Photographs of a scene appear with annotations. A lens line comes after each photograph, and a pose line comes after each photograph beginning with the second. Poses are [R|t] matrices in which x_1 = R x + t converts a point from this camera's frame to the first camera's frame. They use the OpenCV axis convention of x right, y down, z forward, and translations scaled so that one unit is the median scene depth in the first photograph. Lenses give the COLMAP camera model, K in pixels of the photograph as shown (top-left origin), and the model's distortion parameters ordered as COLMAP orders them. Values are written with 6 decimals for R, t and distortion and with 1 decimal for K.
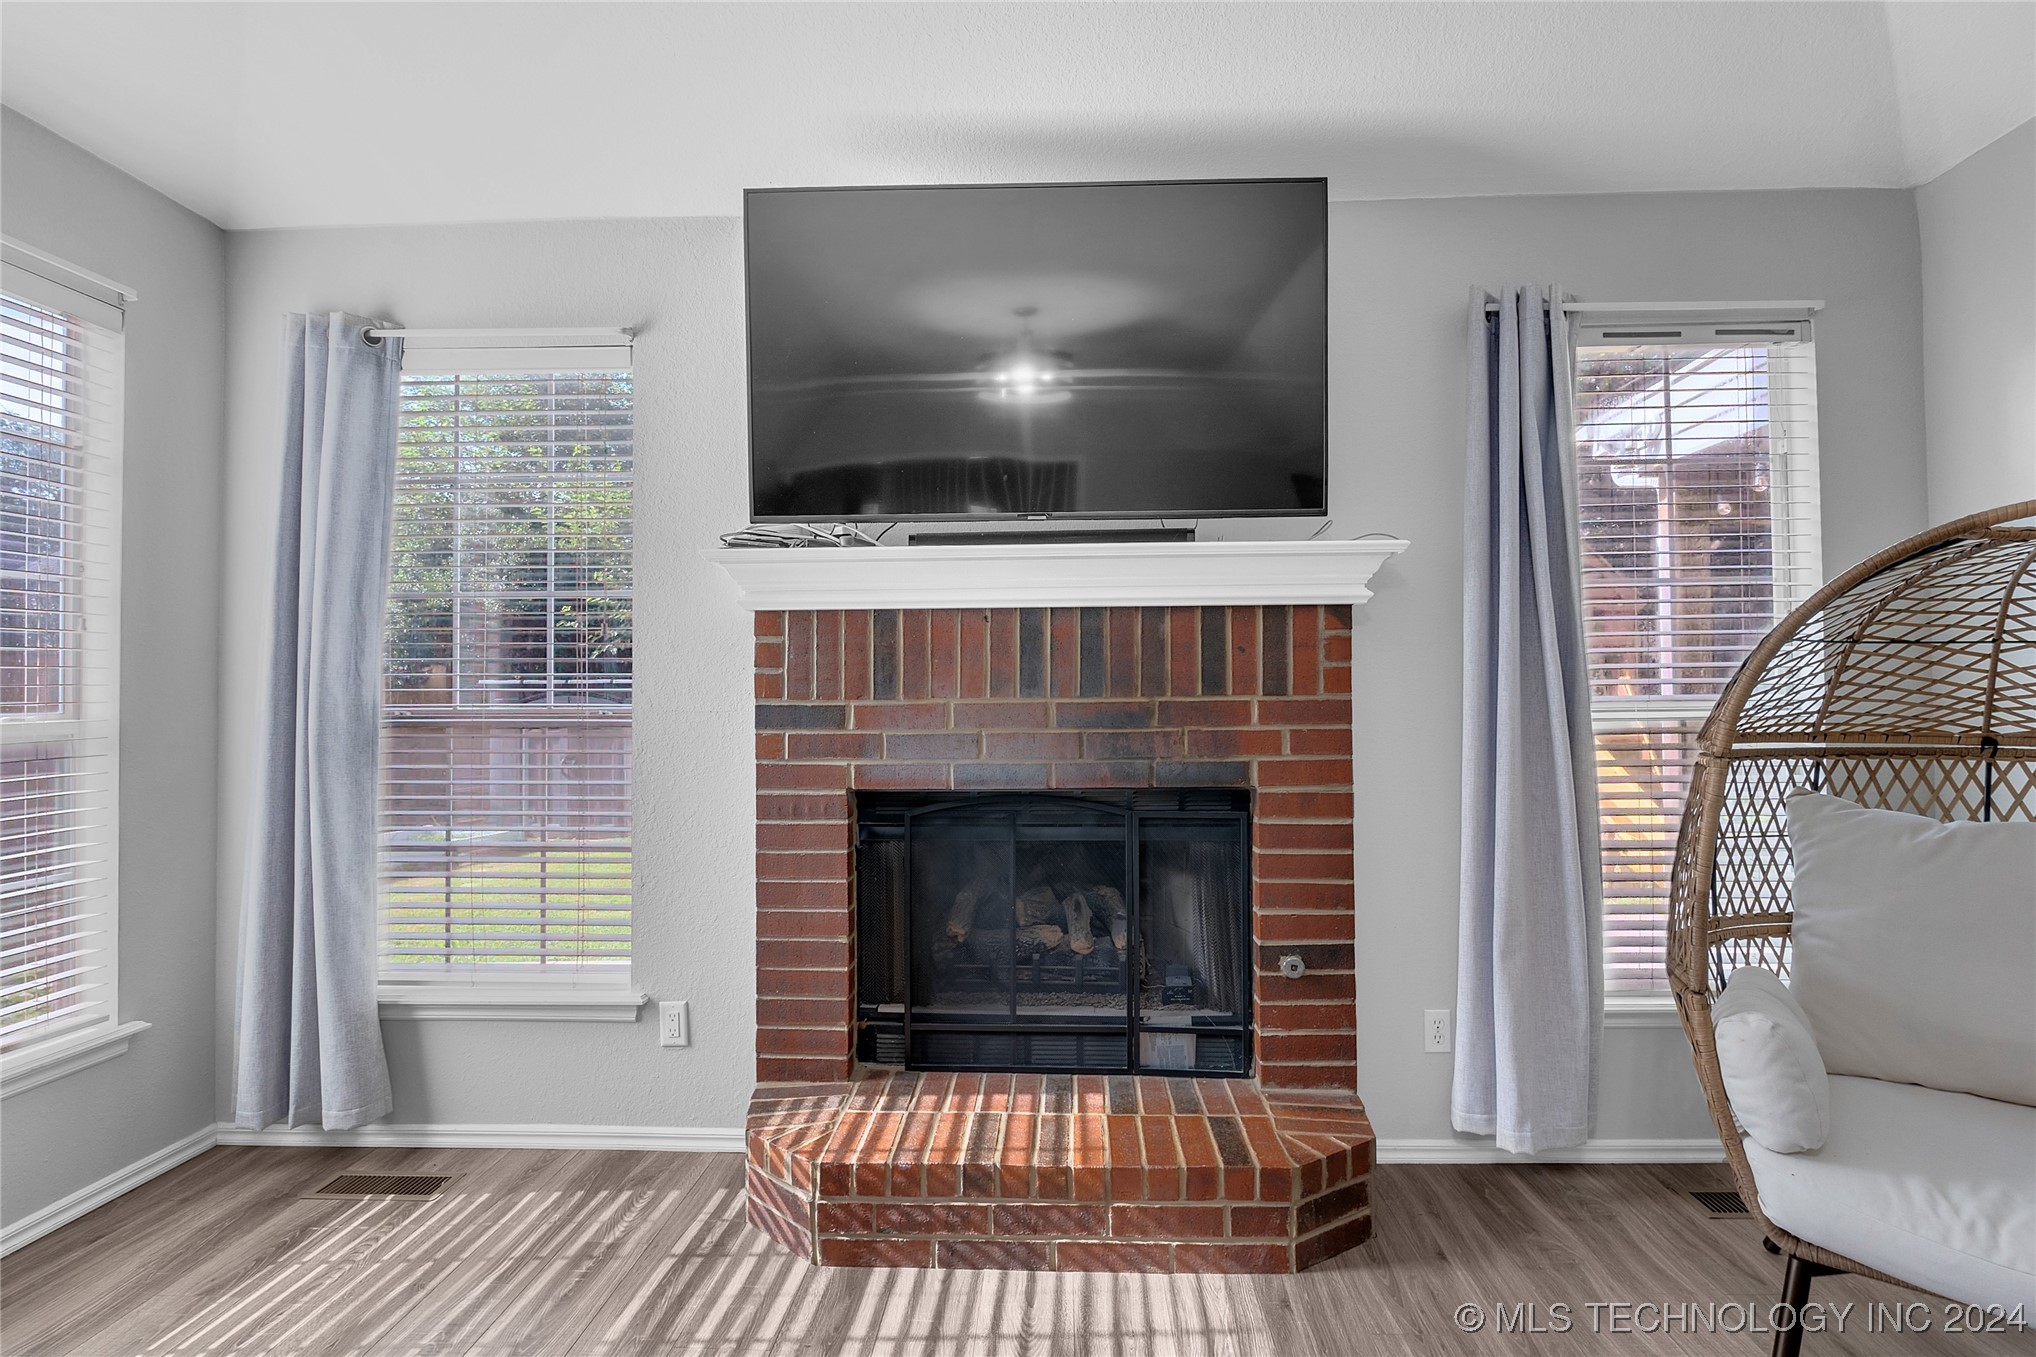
lens RADIAL K [[931.5, 0, 1028.5], [0, 931.5, 686.0], [0, 0, 1]] dist [-0.010113, -0.000270]
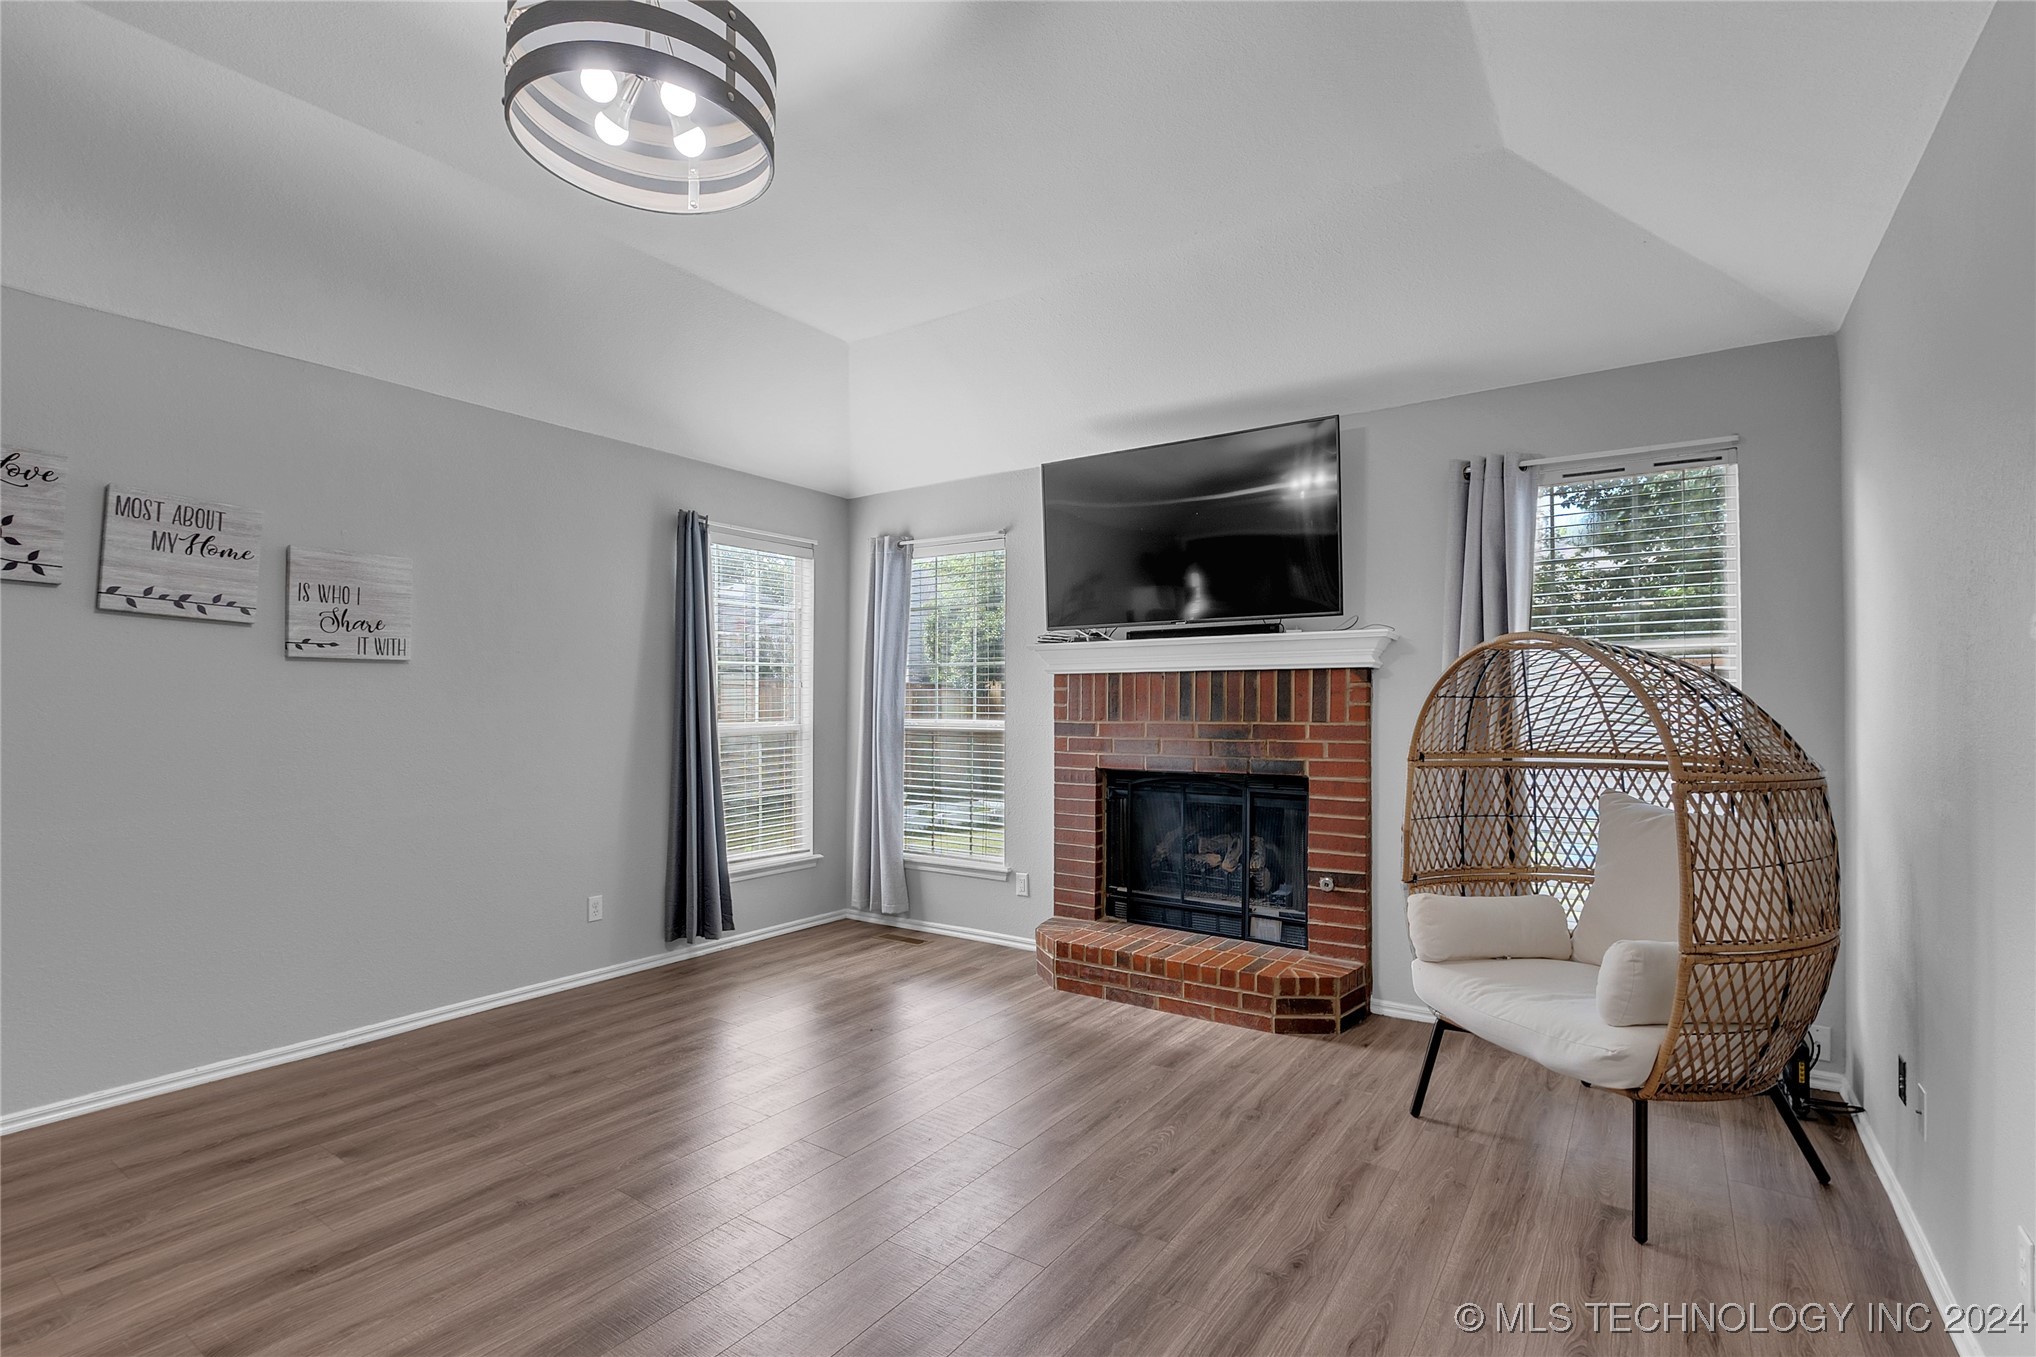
lens RADIAL K [[961.6, 0, 1026.4], [0, 961.6, 692.7], [0, 0, 1]] dist [-0.010727, -0.000101]
pose [[0.845793, 0.000016, -0.533511, 0.734209], [0.002672, 0.999987, 0.004267, -0.050966], [0.533504, -0.005034, 0.845782, -0.734382]]
